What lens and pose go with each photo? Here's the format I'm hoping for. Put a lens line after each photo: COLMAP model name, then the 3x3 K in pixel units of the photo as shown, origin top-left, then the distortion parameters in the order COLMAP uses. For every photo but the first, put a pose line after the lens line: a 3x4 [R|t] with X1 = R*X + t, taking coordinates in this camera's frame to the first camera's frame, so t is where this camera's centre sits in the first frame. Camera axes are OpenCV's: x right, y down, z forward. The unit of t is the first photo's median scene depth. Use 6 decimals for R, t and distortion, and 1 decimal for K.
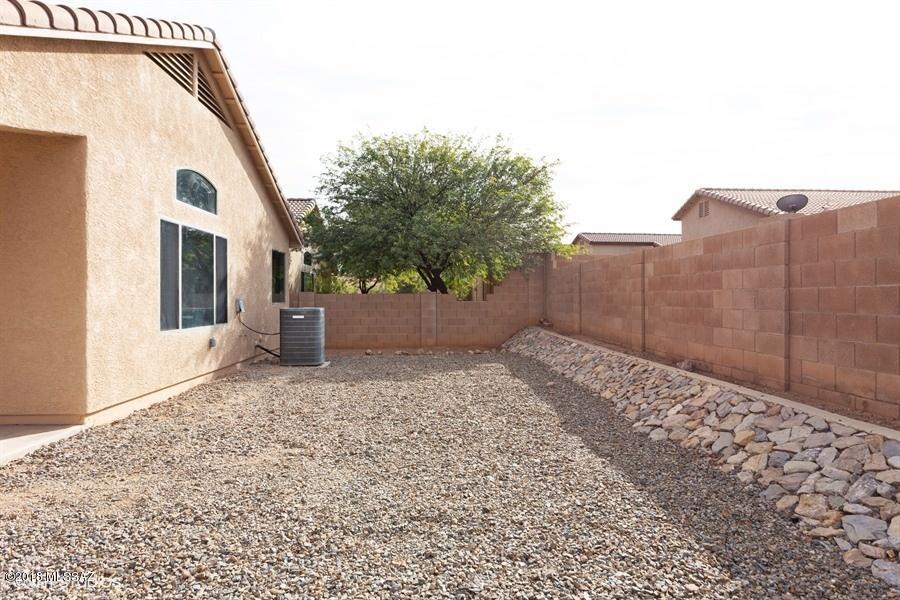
lens RADIAL K [[566.3, 0, 450.0], [0, 566.3, 300.0], [0, 0, 1]] dist [-0.000849, 0.001175]
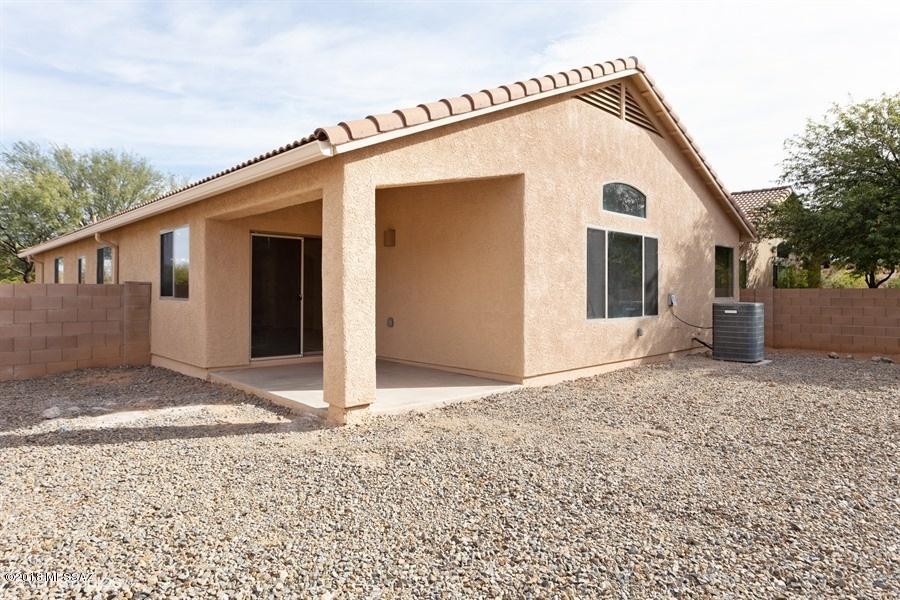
lens RADIAL K [[542.3, 0, 450.0], [0, 542.3, 300.0], [0, 0, 1]] dist [-0.033532, 0.022486]
pose [[0.648040, 0.012917, -0.761496, 0.209483], [-0.005875, 0.999911, 0.011961, 0.001086], [0.761583, -0.003277, 0.648059, 0.017097]]
